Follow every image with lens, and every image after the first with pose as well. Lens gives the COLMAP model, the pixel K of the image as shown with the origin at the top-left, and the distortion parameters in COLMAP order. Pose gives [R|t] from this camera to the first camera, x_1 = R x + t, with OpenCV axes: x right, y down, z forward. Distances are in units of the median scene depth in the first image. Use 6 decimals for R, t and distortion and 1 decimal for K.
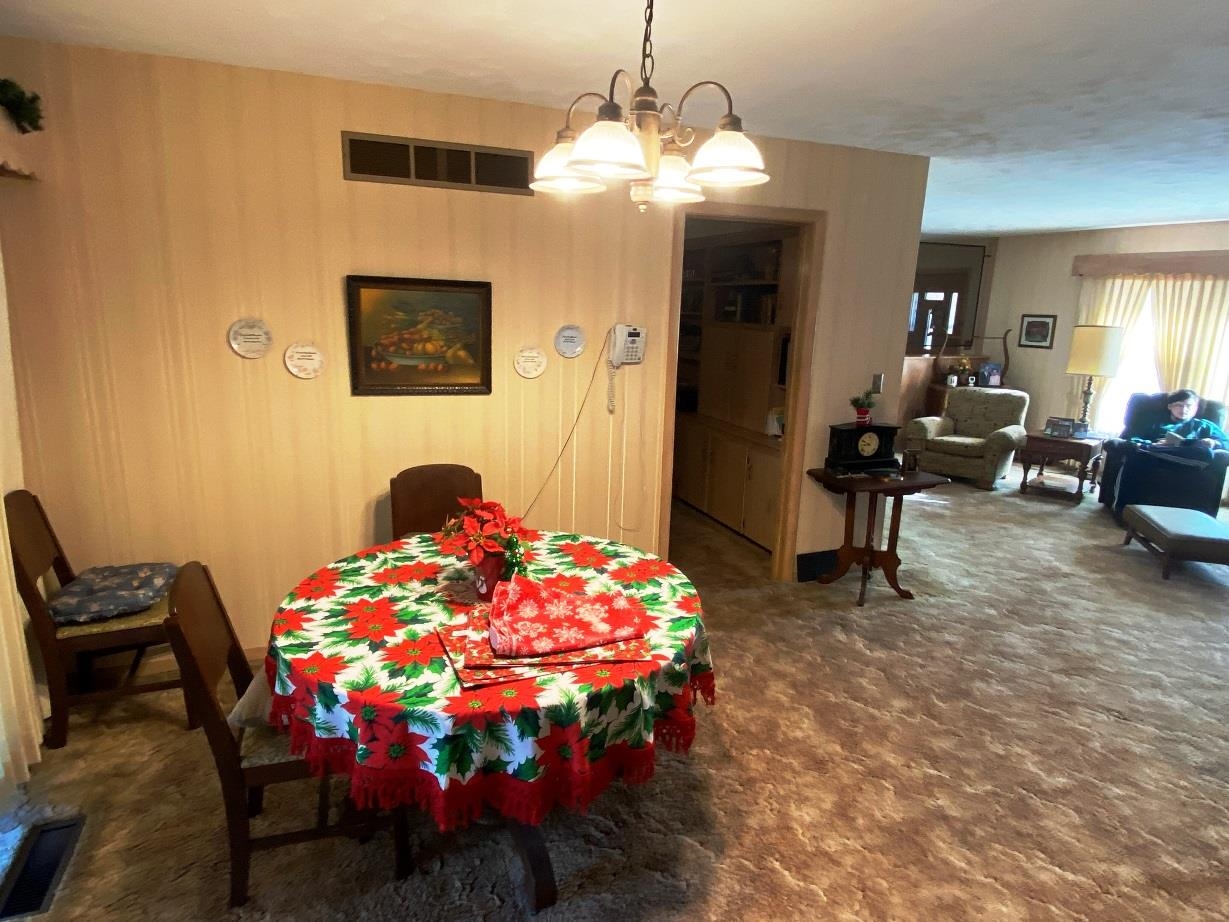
lens RADIAL K [[706.9, 0, 623.9], [0, 706.9, 464.2], [0, 0, 1]] dist [-0.007676, -0.005639]
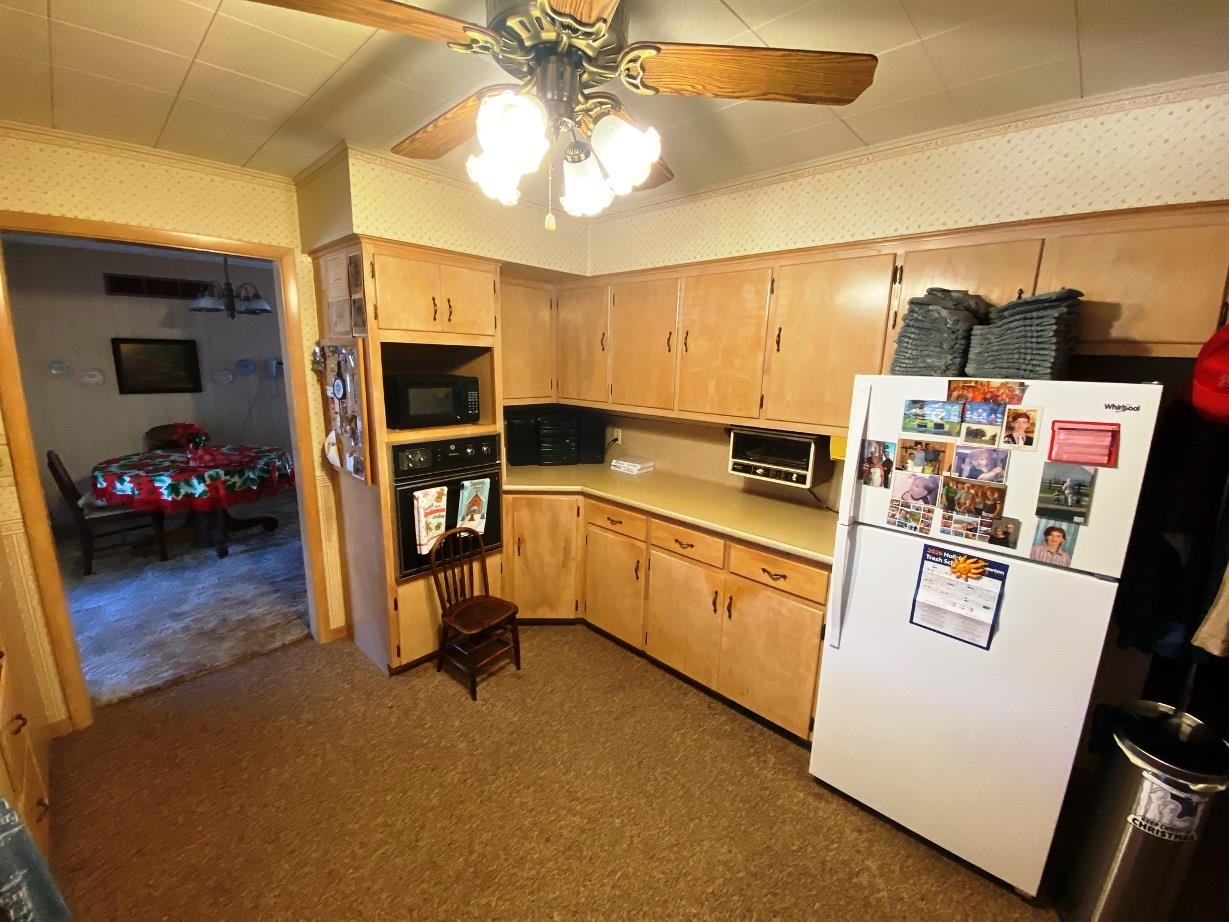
lens RADIAL K [[498.0, 0, 611.3], [0, 498.0, 459.7], [0, 0, 1]] dist [-0.002350, -0.004592]
pose [[0.911984, -0.093558, 0.399414, 0.454578], [0.095294, 0.995328, 0.015559, 0.280373], [-0.399003, 0.023872, 0.916639, -1.232551]]
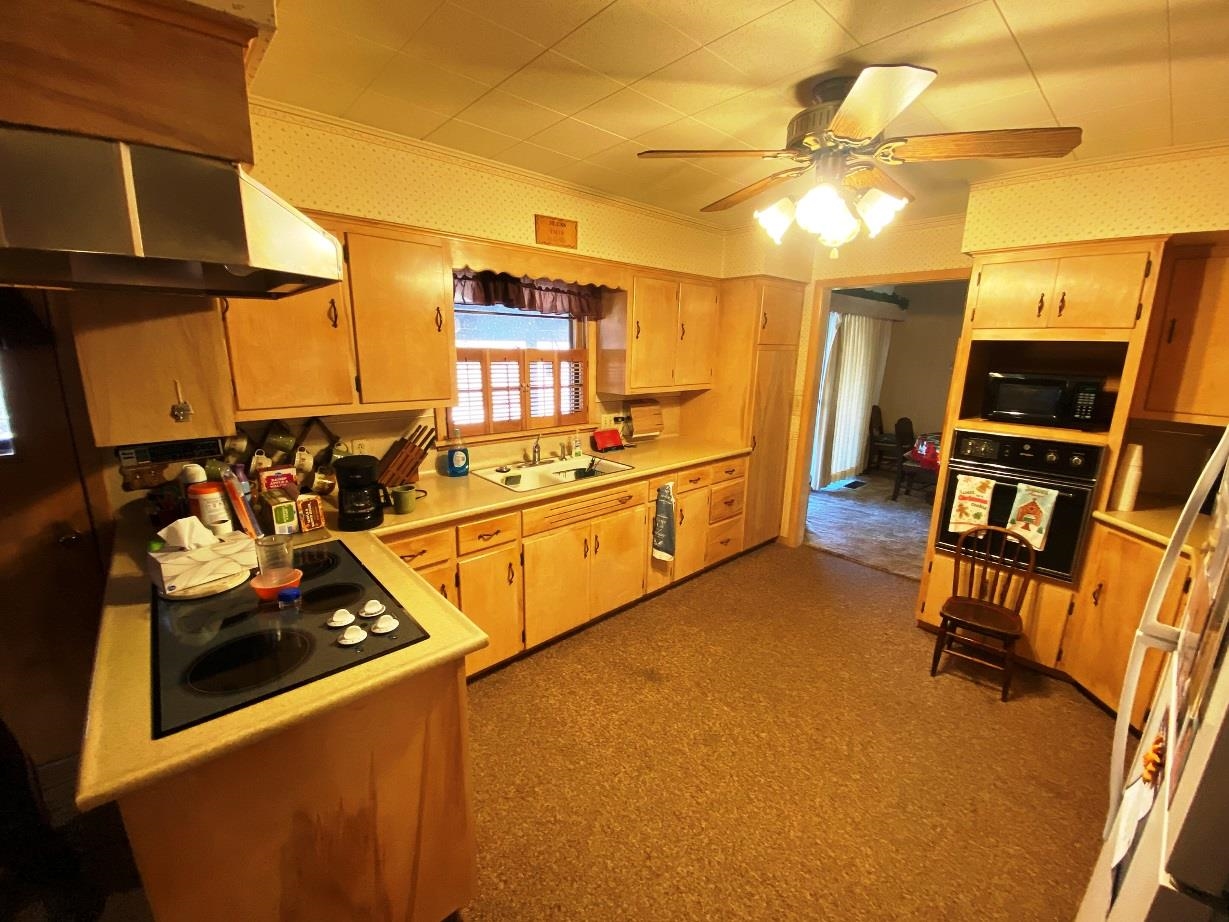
lens RADIAL K [[498.0, 0, 608.5], [0, 498.0, 461.7], [0, 0, 1]] dist [-0.002350, -0.004592]
pose [[0.328378, 0.190202, -0.925198, 1.231604], [-0.214357, 0.968965, 0.123118, 0.325804], [0.919902, 0.157894, 0.358958, -1.279135]]
